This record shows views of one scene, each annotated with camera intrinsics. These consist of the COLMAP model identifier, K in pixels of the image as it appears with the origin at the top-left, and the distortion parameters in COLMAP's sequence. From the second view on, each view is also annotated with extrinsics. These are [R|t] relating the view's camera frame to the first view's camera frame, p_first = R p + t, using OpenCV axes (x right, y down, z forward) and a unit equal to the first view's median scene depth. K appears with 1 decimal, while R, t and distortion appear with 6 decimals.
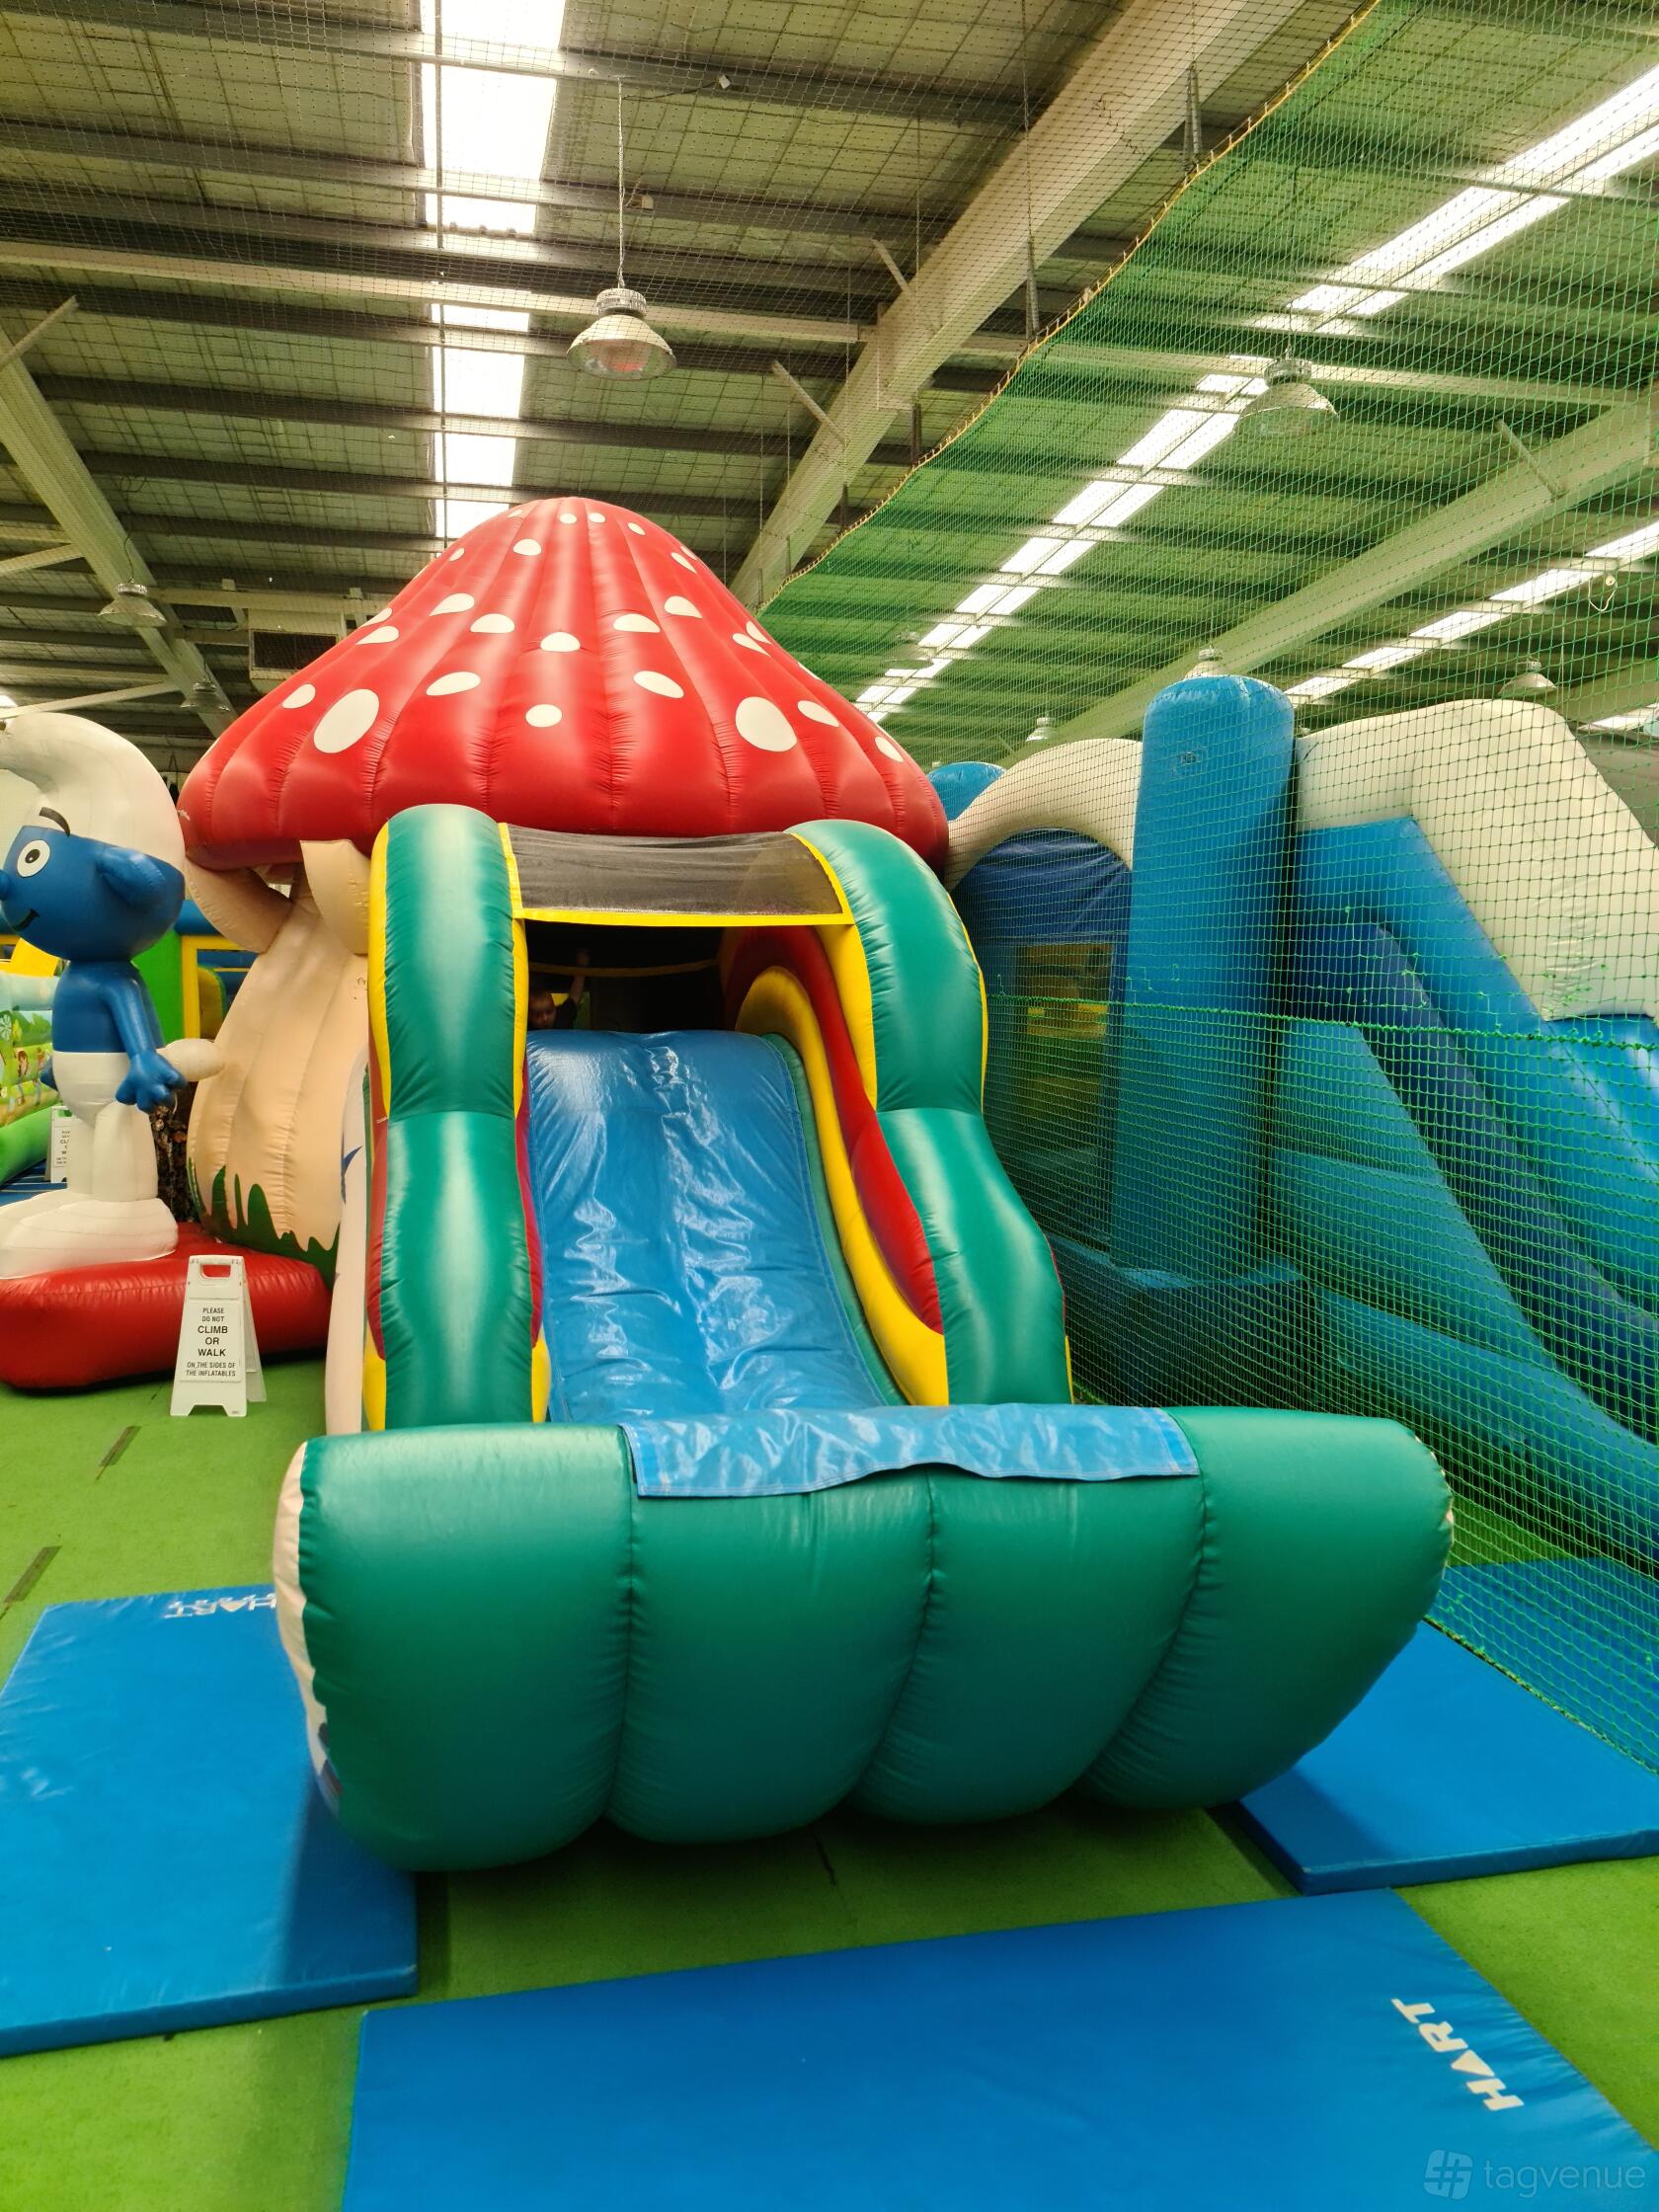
lens RADIAL K [[1726.5, 0, 829.5], [0, 1726.5, 1106.0], [0, 0, 1]] dist [0.061963, -0.000482]
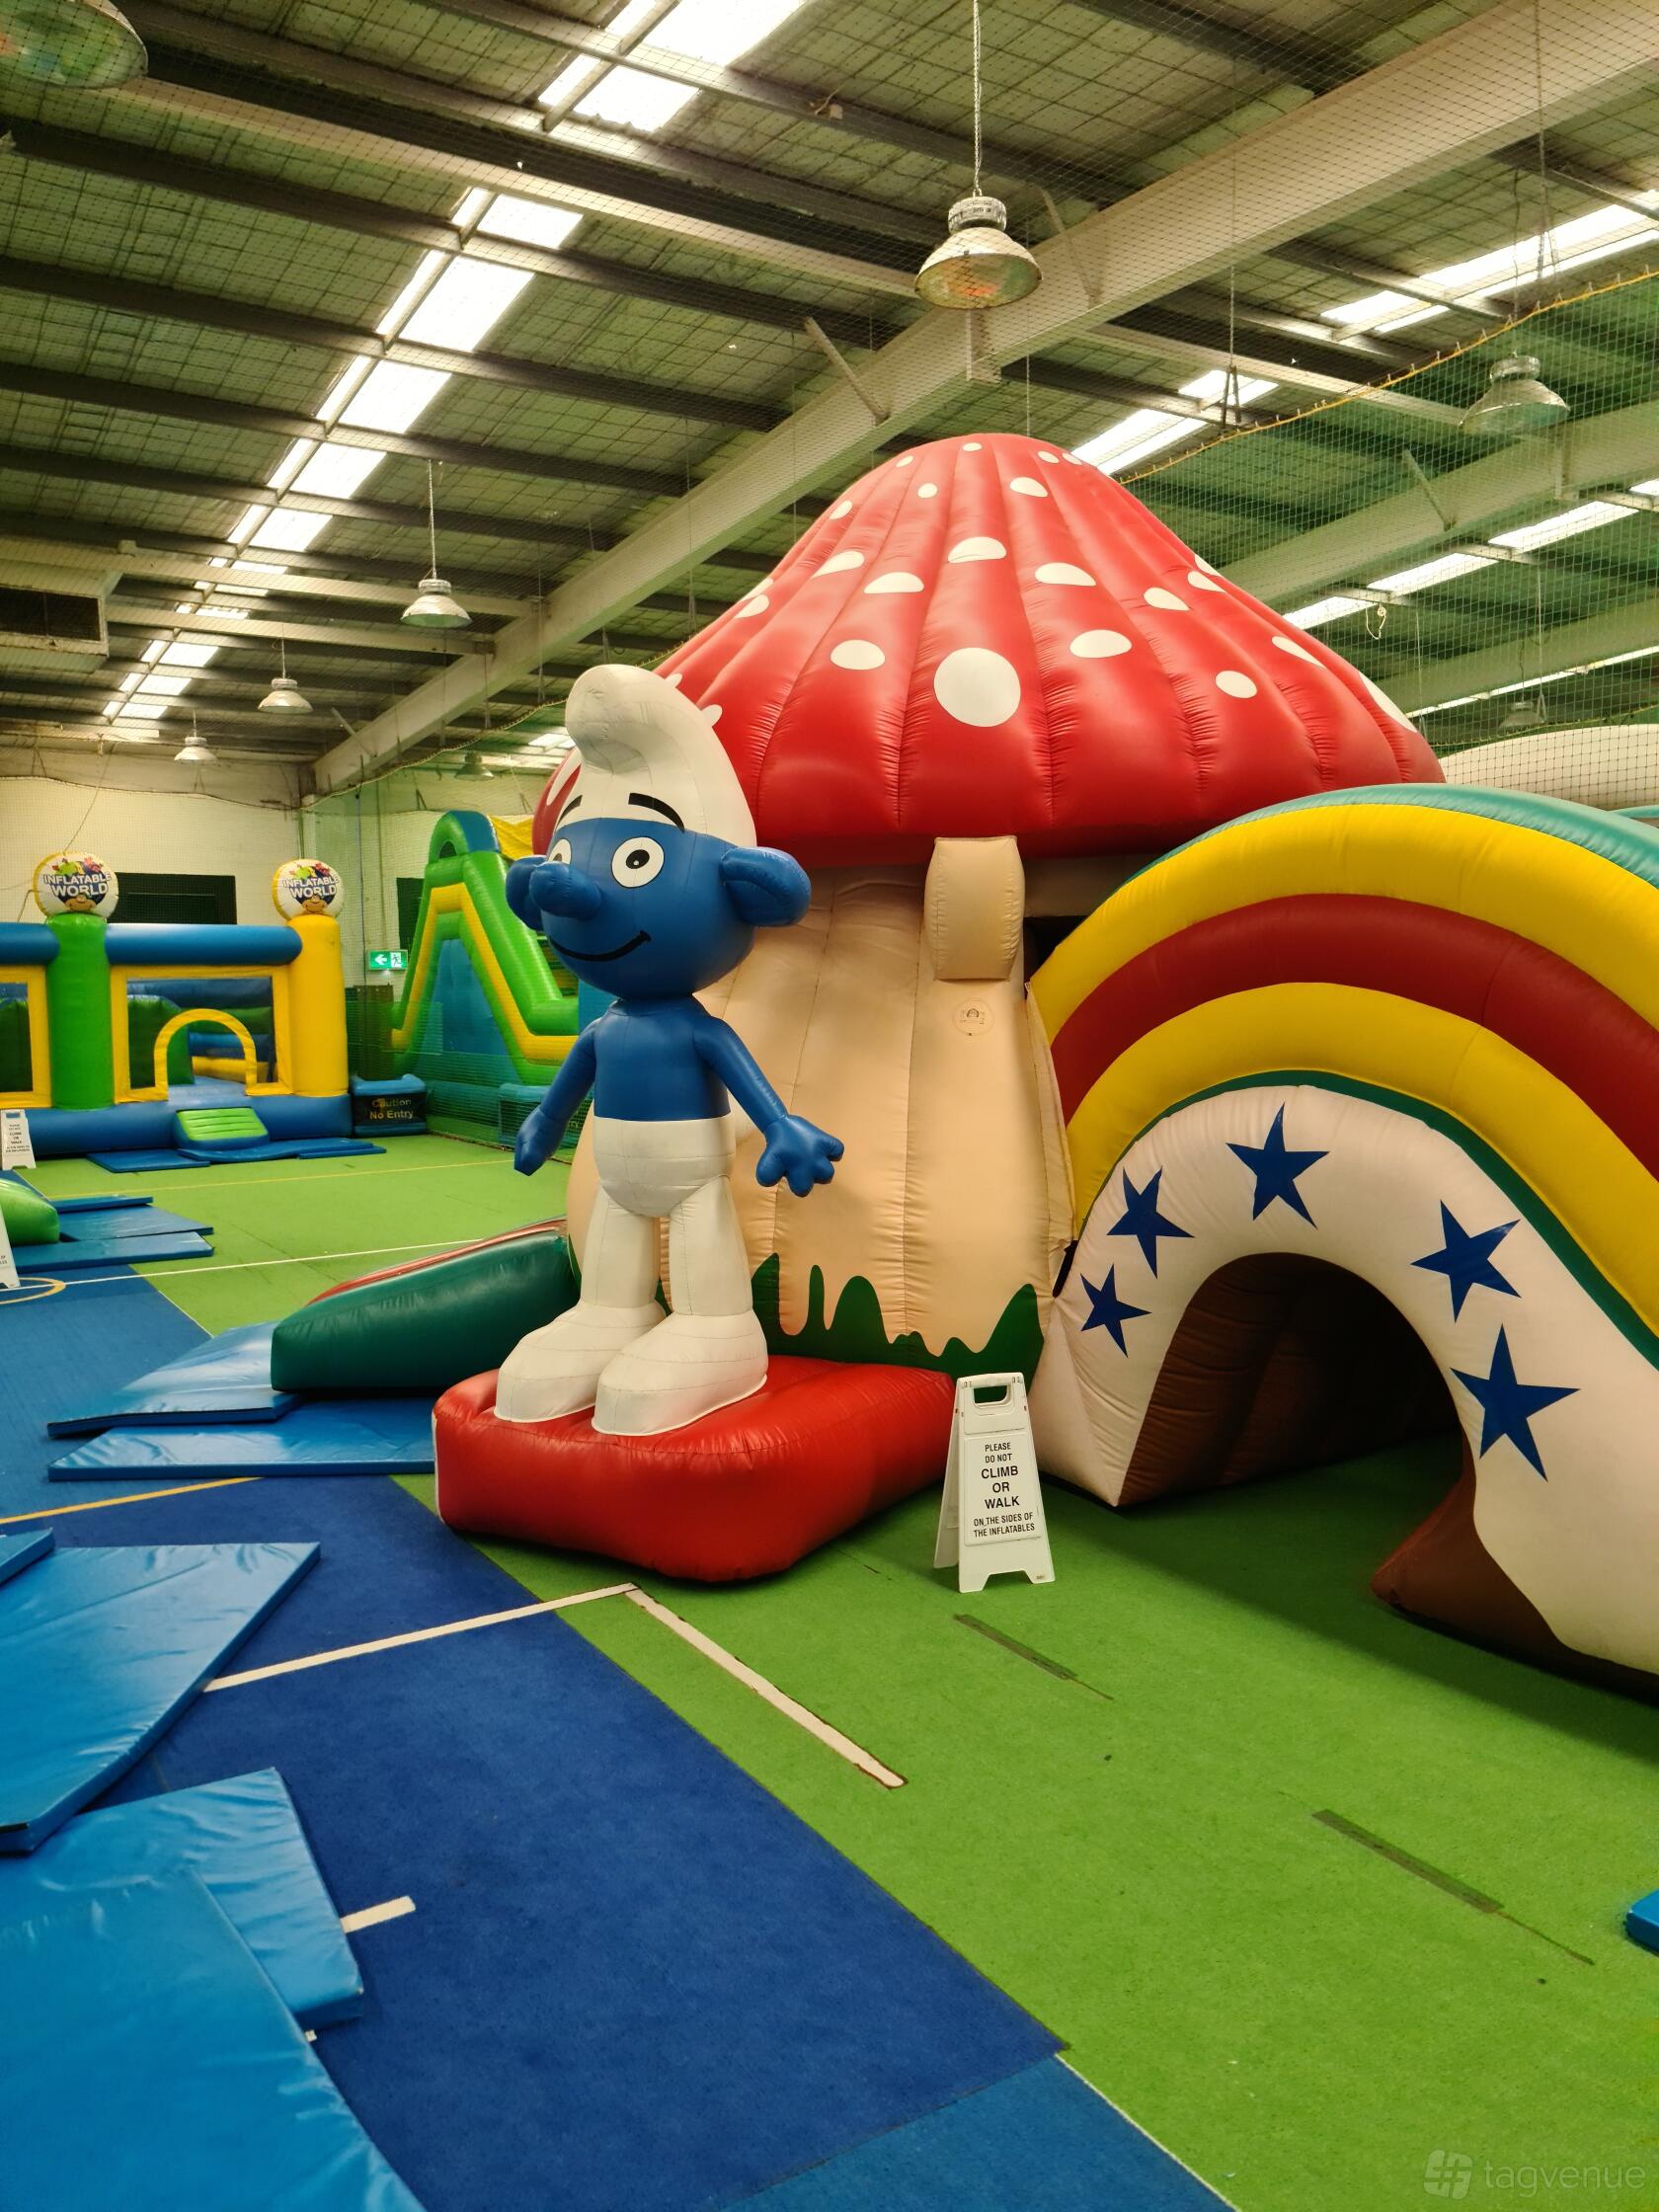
lens RADIAL K [[1728.4, 0, 829.1], [0, 1728.4, 1080.8], [0, 0, 1]] dist [0.077688, 0.002649]
pose [[0.937381, -0.045252, 0.345355, -0.524840], [0.053617, 0.998453, -0.014704, -0.027593], [-0.344155, 0.032300, 0.938357, 0.236187]]
